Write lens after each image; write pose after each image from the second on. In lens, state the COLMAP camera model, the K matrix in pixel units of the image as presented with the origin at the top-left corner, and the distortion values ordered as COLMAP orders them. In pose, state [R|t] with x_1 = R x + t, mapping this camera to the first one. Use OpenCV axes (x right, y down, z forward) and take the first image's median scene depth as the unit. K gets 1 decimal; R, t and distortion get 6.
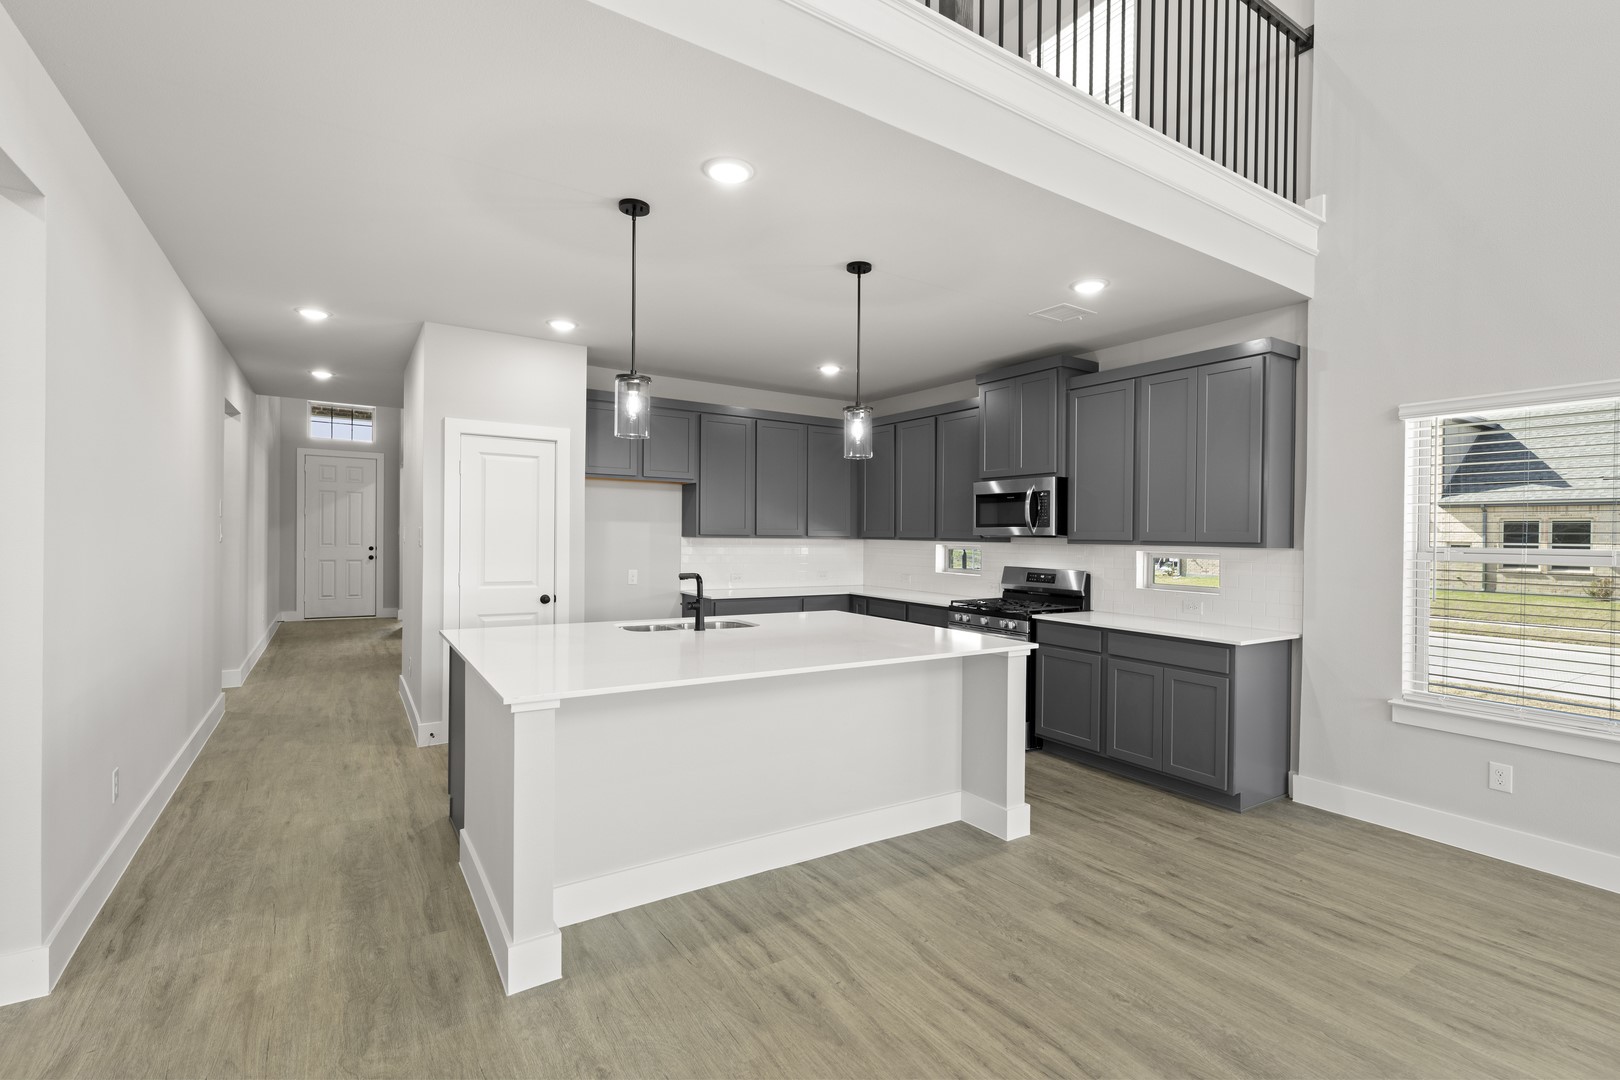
lens RADIAL K [[729.2, 0, 803.6], [0, 729.2, 531.5], [0, 0, 1]] dist [-0.000254, 0.000721]
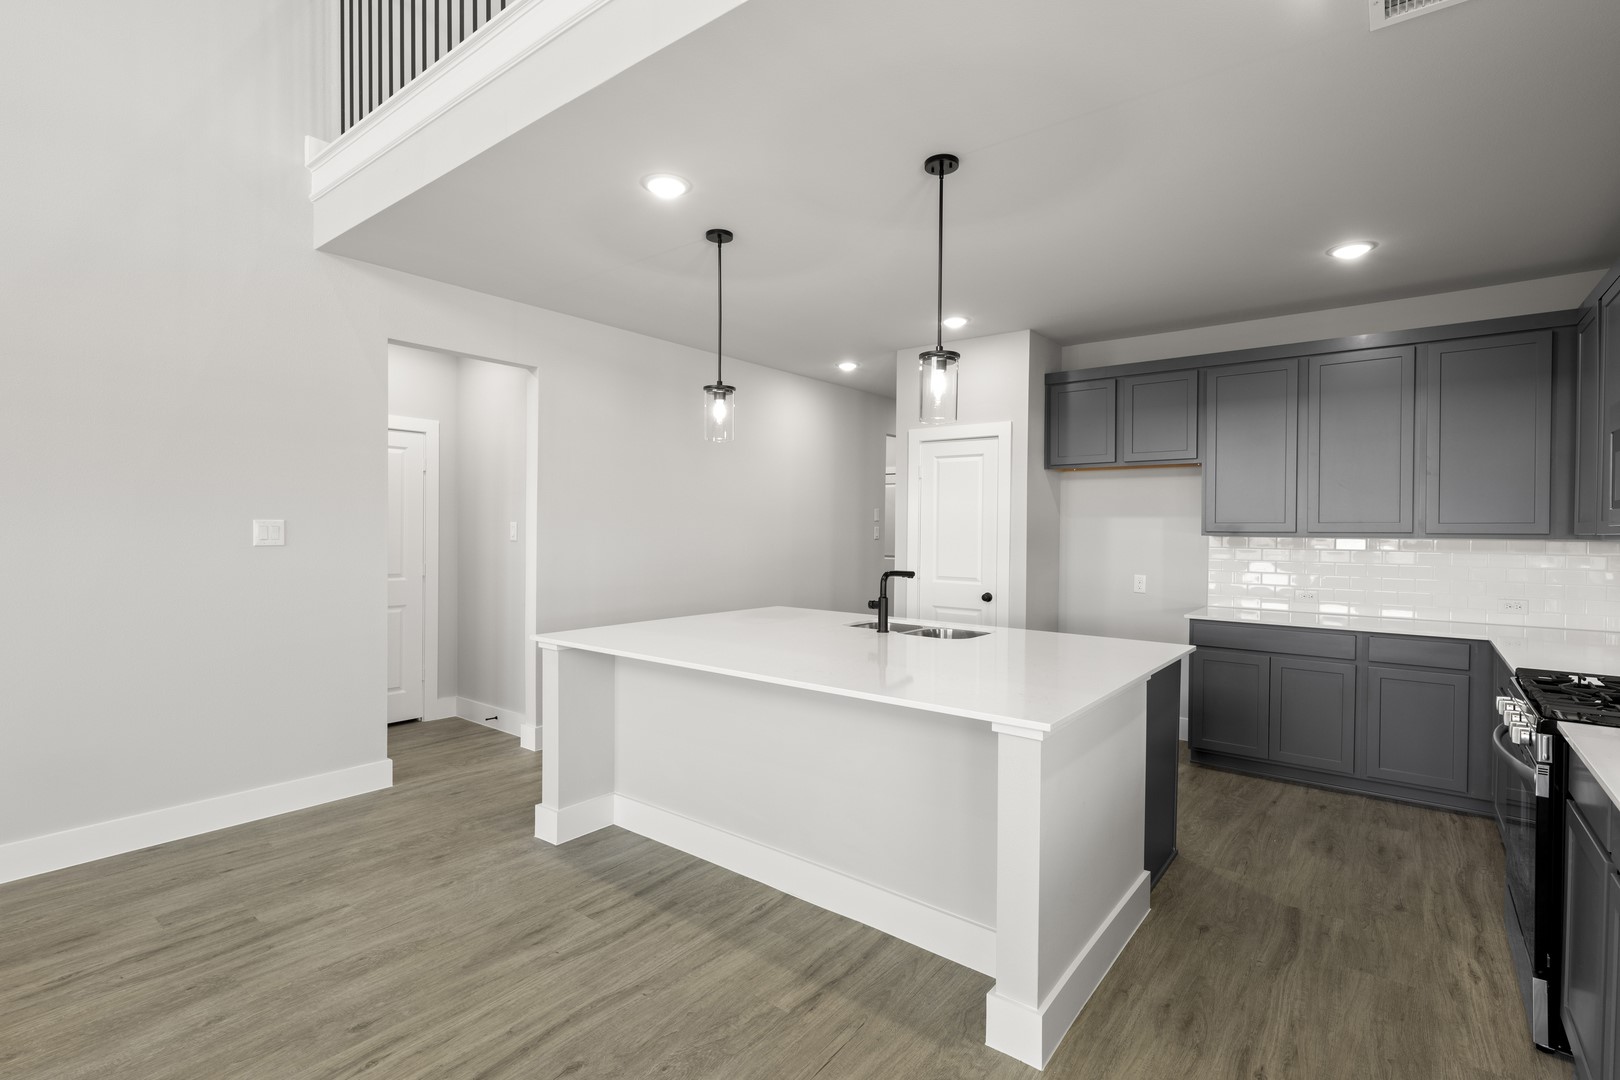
lens RADIAL K [[754.5, 0, 831.7], [0, 754.5, 533.0], [0, 0, 1]] dist [-0.000274, -0.000657]
pose [[0.337596, -0.006001, -0.941272, 0.820410], [0.001158, 0.999982, -0.005960, 0.017145], [0.941290, 0.000922, 0.337597, 0.686810]]
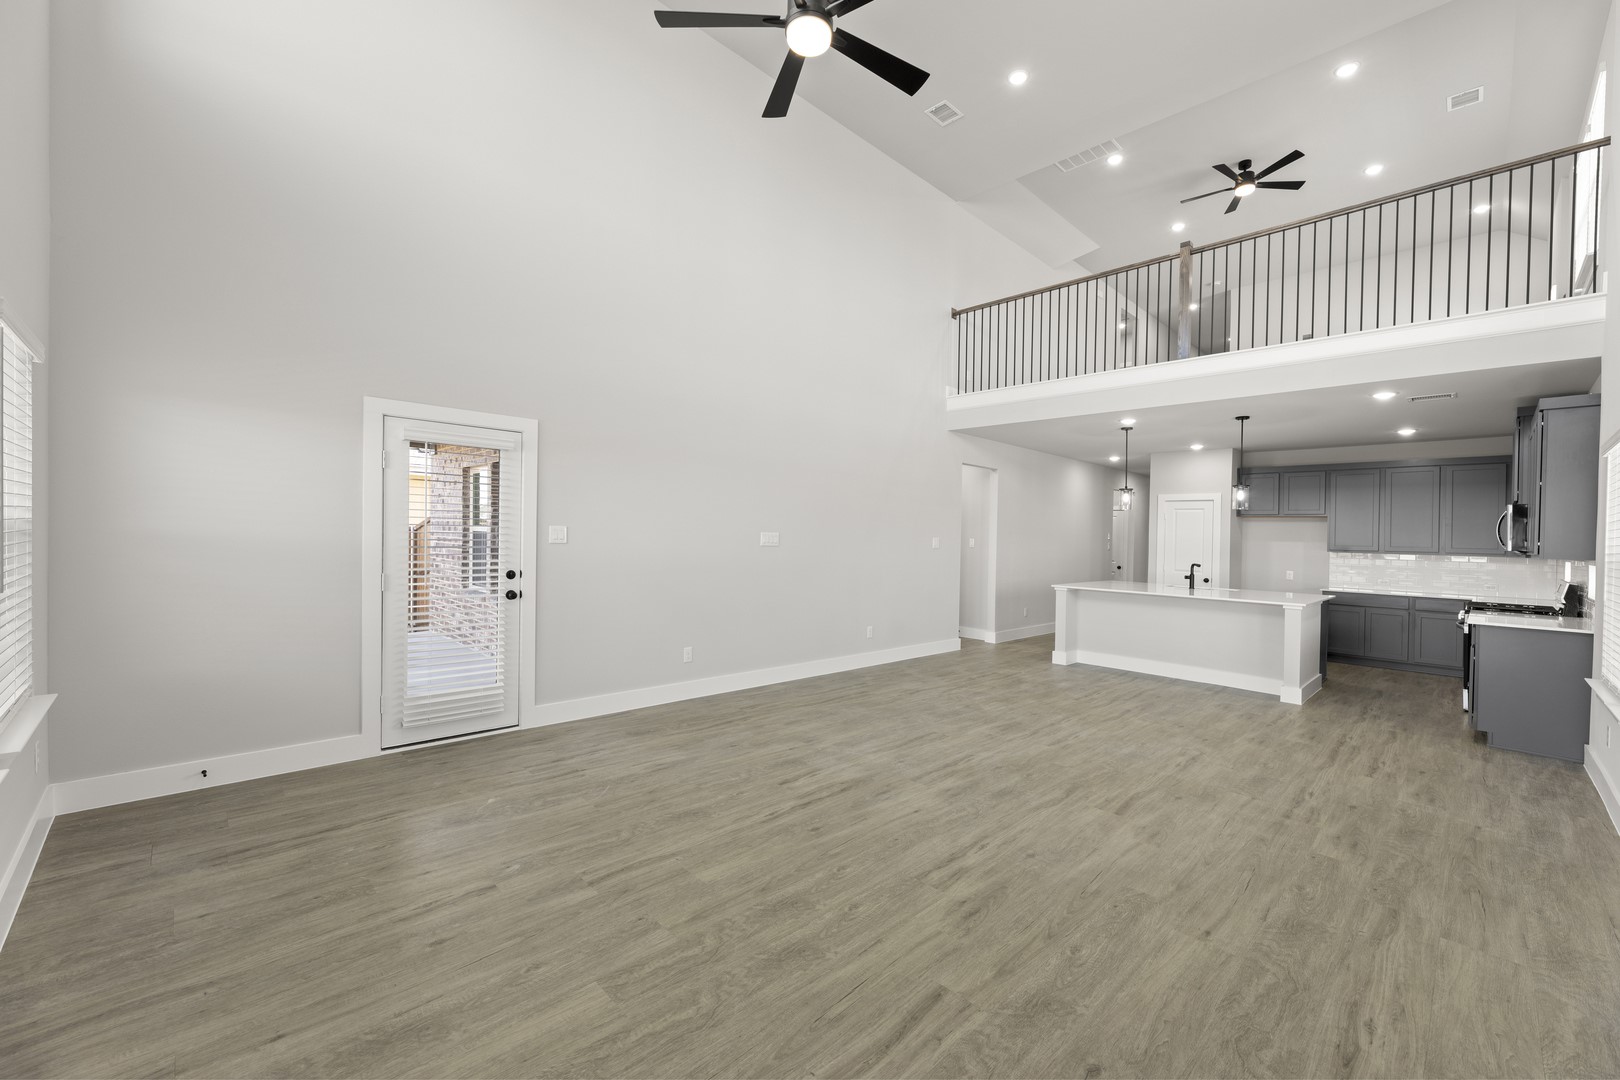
lens RADIAL K [[659.4, 0, 823.4], [0, 659.4, 528.4], [0, 0, 1]] dist [0.001403, 0.000176]
pose [[0.208333, -0.020904, -0.977835, 1.796424], [-0.017708, 0.999527, -0.025141, 0.023004], [0.977898, 0.022553, 0.207864, -0.597101]]
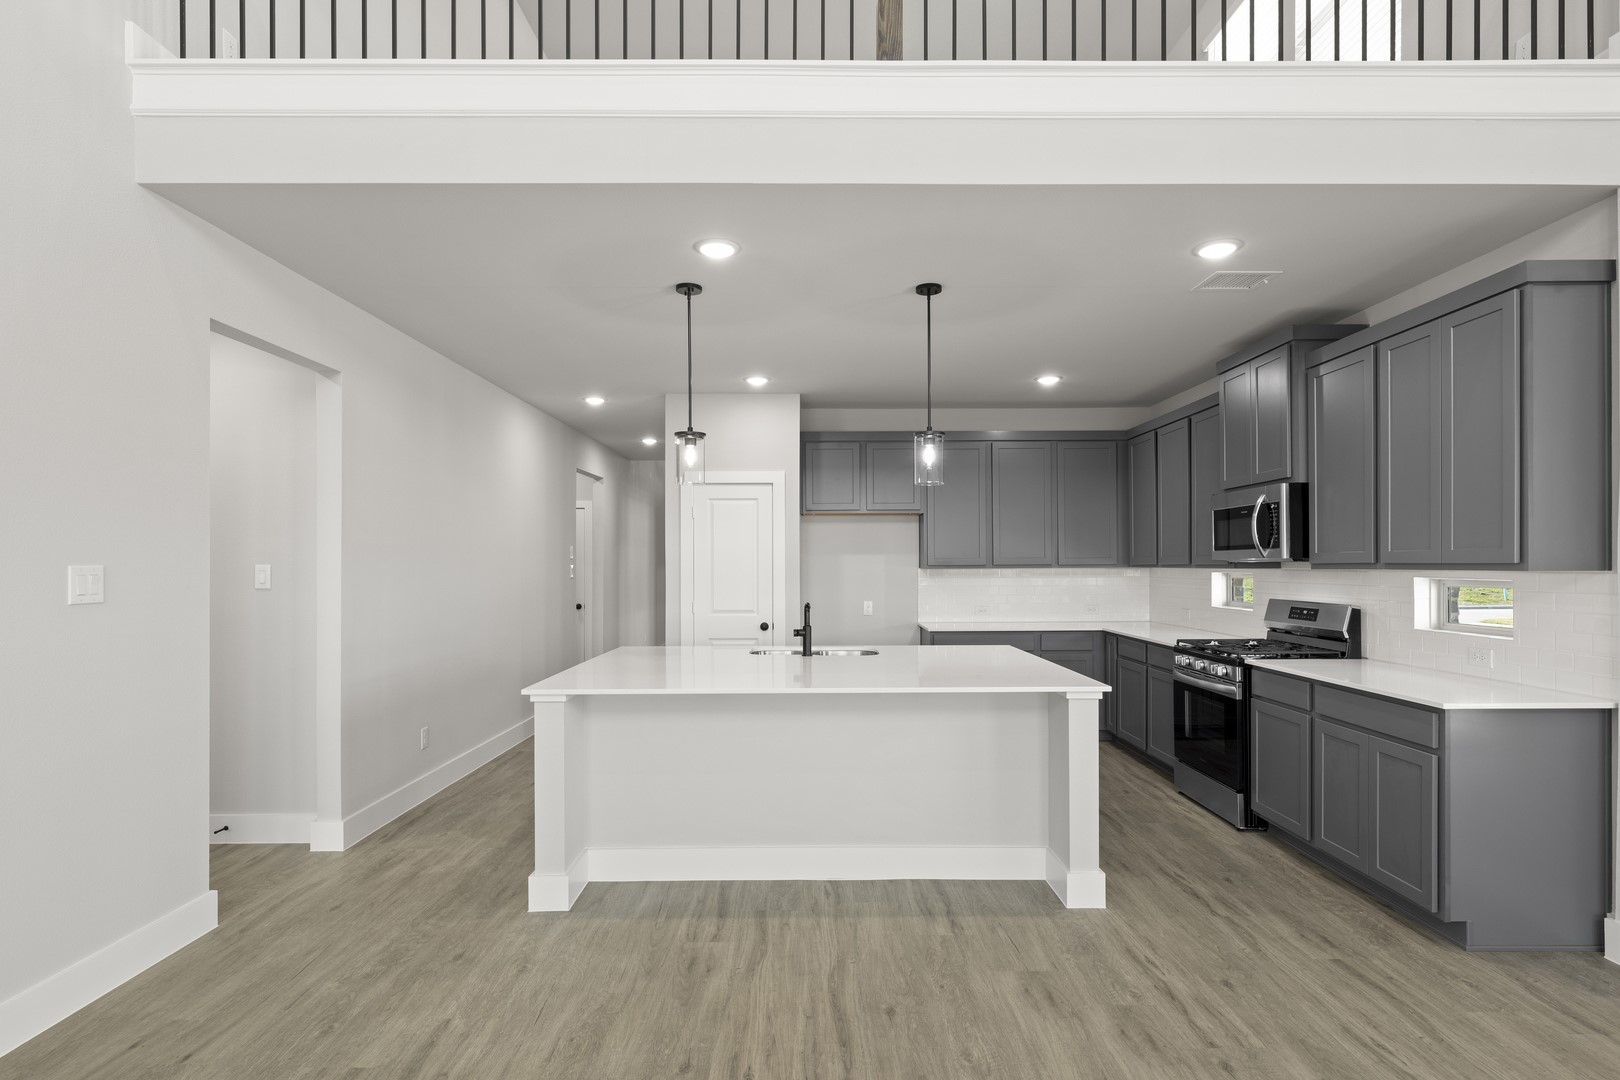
lens RADIAL K [[798.2, 0, 820.3], [0, 798.2, 554.5], [0, 0, 1]] dist [0.000083, -0.000233]
pose [[0.846040, -0.026277, -0.532472, 0.558111], [0.020271, 0.999648, -0.017122, 0.008131], [0.532734, 0.003692, 0.846274, 0.023872]]
